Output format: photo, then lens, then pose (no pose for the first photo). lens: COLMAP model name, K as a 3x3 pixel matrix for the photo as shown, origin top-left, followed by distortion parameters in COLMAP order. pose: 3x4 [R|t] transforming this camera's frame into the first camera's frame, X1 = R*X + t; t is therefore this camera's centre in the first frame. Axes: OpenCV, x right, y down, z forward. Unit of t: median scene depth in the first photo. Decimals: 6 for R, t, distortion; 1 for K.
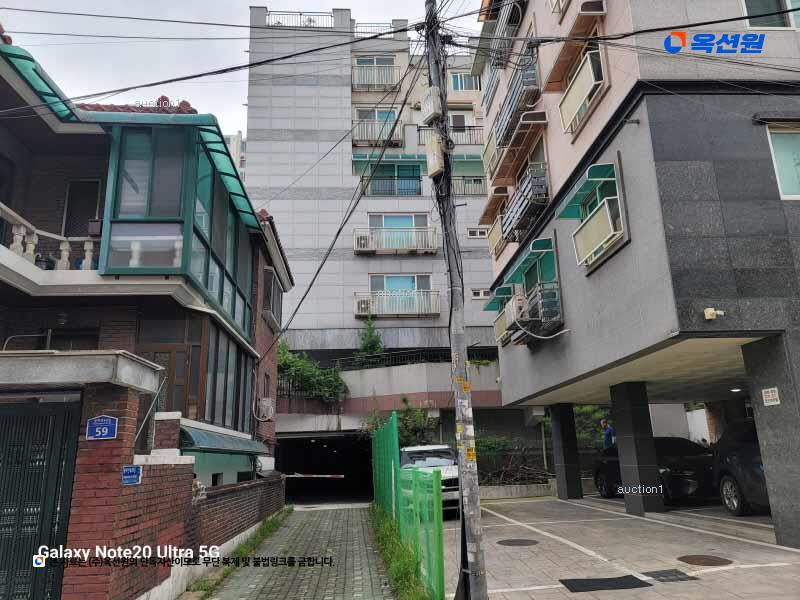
lens RADIAL K [[580.7, 0, 400.0], [0, 580.7, 300.0], [0, 0, 1]] dist [-0.004915, -0.001266]
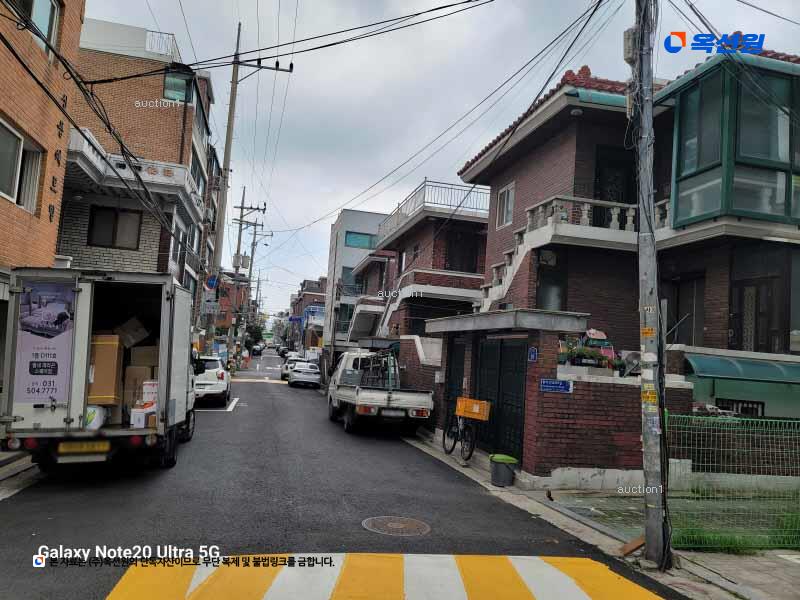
lens RADIAL K [[580.7, 0, 400.0], [0, 580.7, 300.0], [0, 0, 1]] dist [-0.004915, -0.001266]
pose [[0.157678, -0.055191, -0.985947, 0.600277], [0.186254, 0.982178, -0.025193, 0.027555], [0.969766, -0.179665, 0.165148, 0.248286]]
